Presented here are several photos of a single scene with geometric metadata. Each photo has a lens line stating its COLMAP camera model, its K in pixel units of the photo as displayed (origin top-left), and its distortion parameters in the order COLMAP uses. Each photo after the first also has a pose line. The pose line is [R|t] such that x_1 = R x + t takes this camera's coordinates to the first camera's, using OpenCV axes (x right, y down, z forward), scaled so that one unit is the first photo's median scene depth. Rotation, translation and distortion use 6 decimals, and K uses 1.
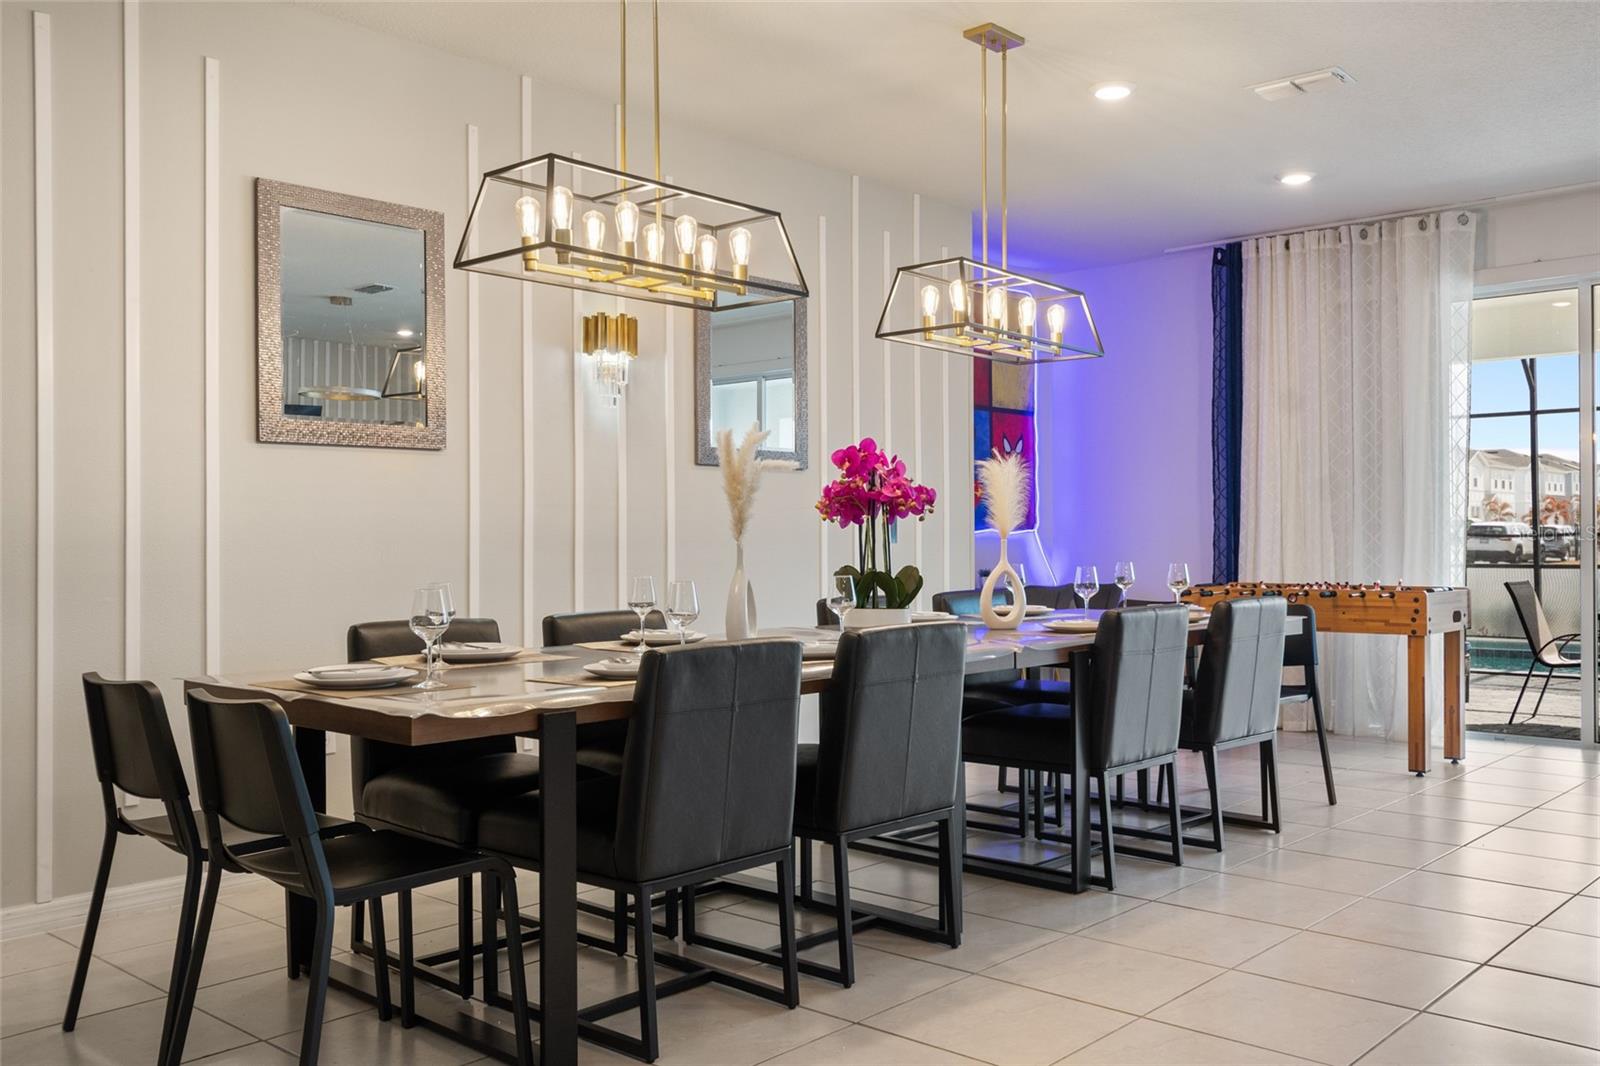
lens RADIAL K [[1373.1, 0, 796.8], [0, 1373.1, 523.0], [0, 0, 1]] dist [0.014077, 0.000493]
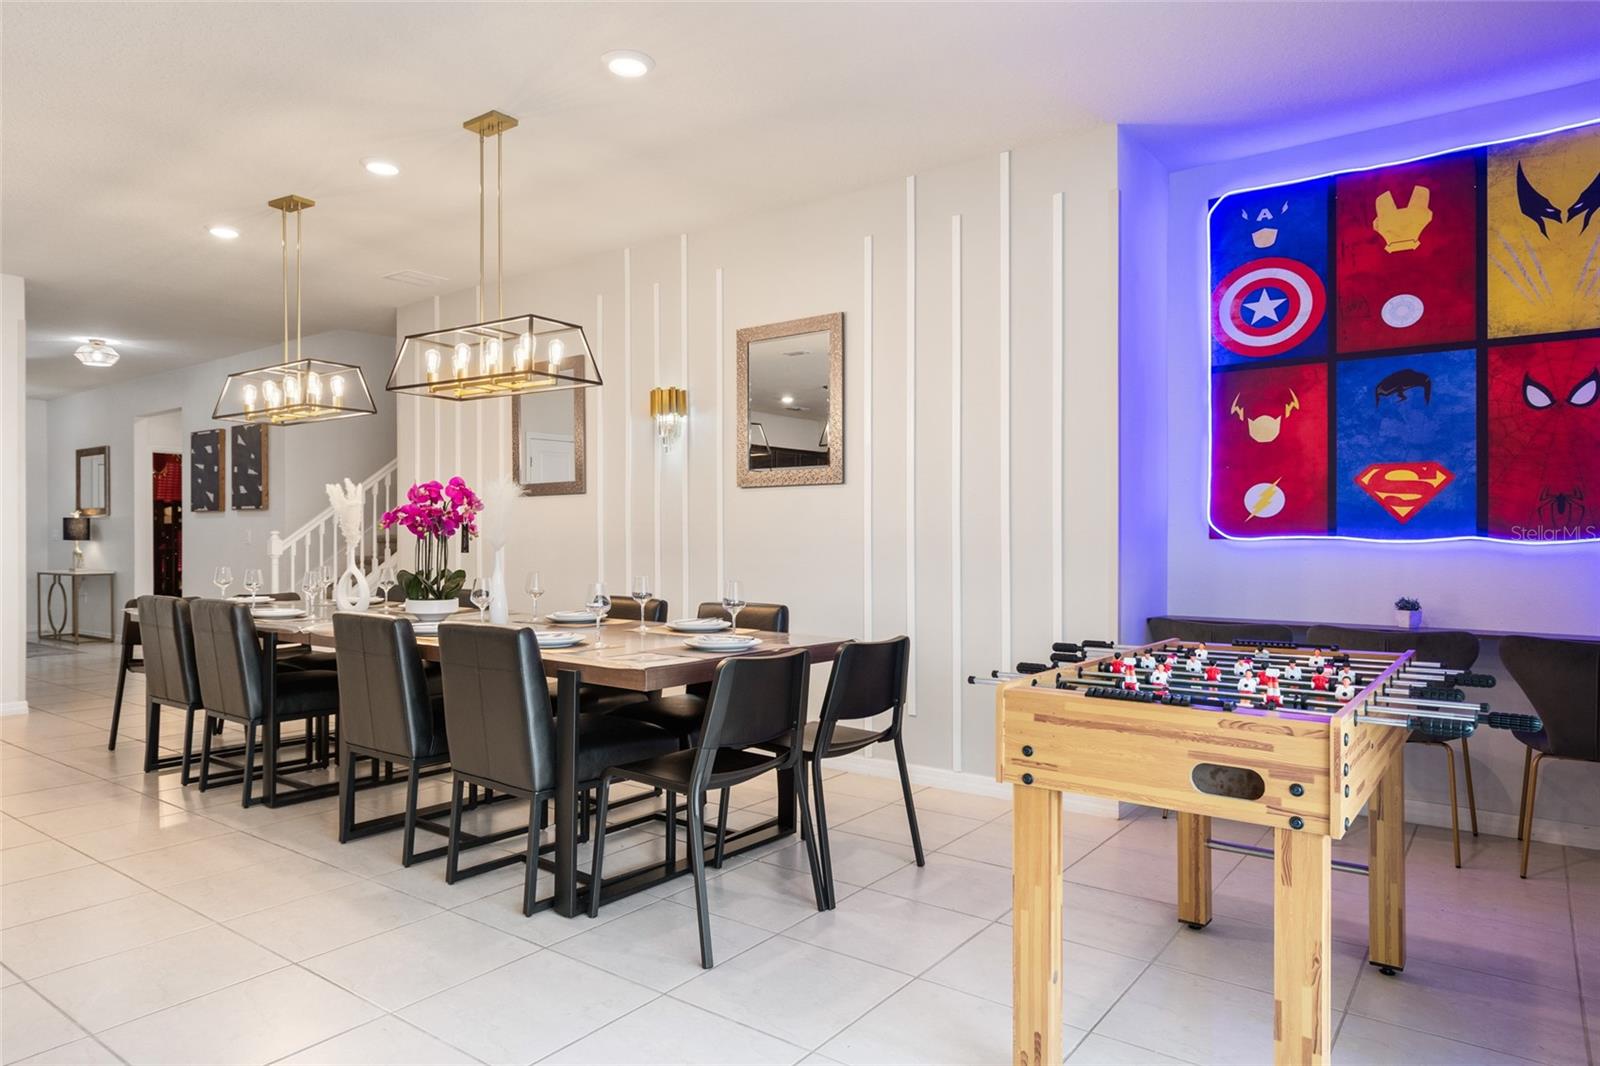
lens RADIAL K [[971.2, 0, 804.7], [0, 971.2, 545.8], [0, 0, 1]] dist [0.025459, -0.019842]
pose [[0.103529, 0.012541, -0.994547, 0.916463], [0.010878, 0.999846, 0.013740, -0.001639], [0.994567, -0.012242, 0.103376, 1.077596]]
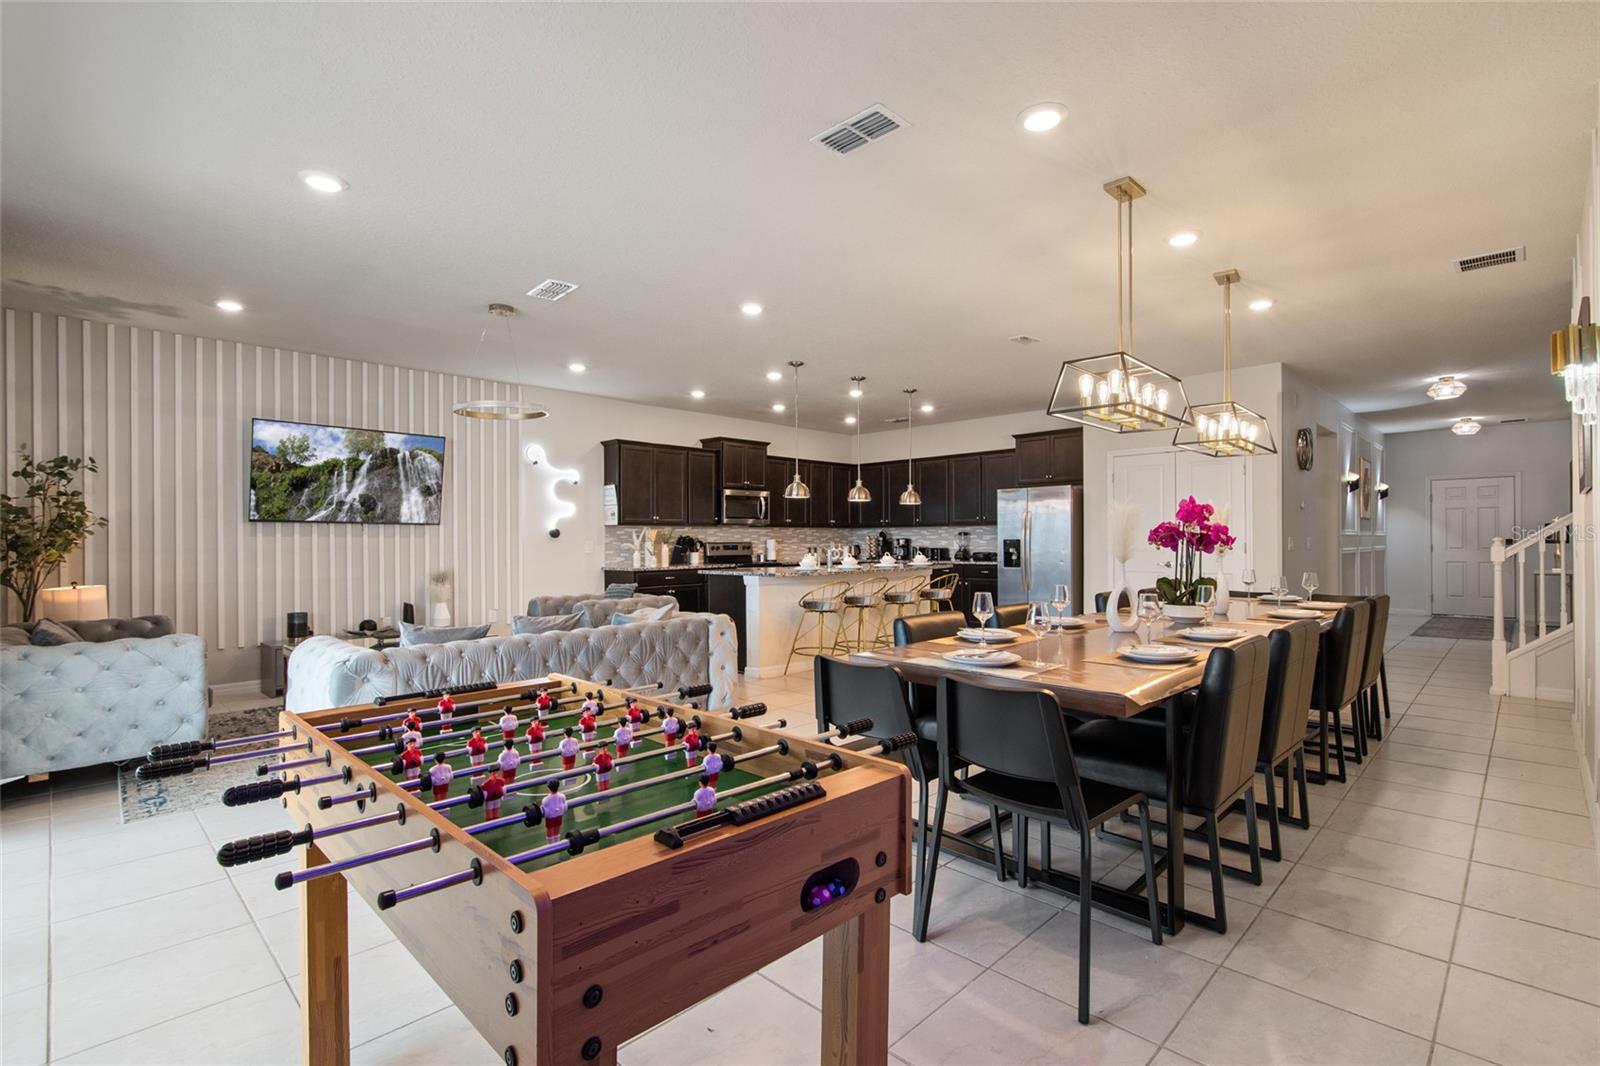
lens RADIAL K [[744.2, 0, 806.3], [0, 744.2, 540.6], [0, 0, 1]] dist [0.015860, -0.010537]
pose [[-0.999314, 0.010750, 0.035436, 0.393637], [0.010326, 0.999873, -0.012151, -0.005266], [-0.035562, -0.011777, -0.999298, 1.586849]]
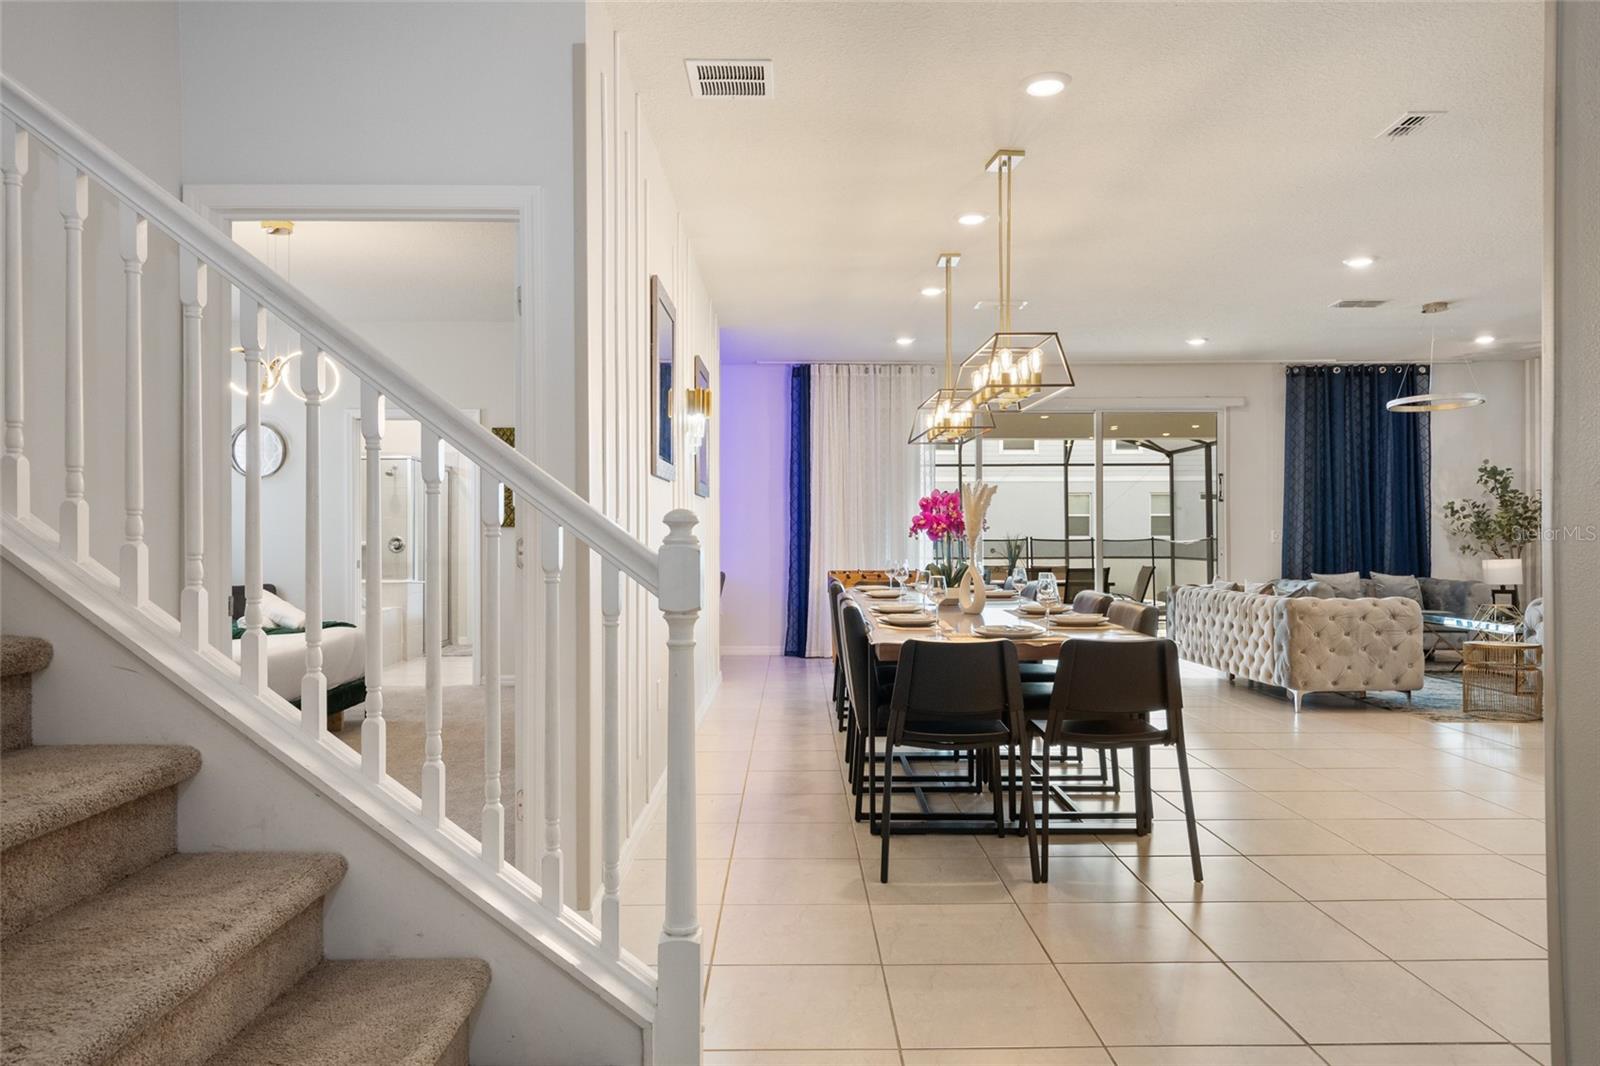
lens RADIAL K [[1030.5, 0, 800.0], [0, 1030.5, 533.0], [0, 0, 1]] dist [0.026758, -0.033582]
pose [[0.734357, 0.005089, 0.678745, -0.804955], [-0.008620, 0.999961, 0.001830, -0.006470], [-0.678709, -0.007194, 0.734372, 0.150747]]
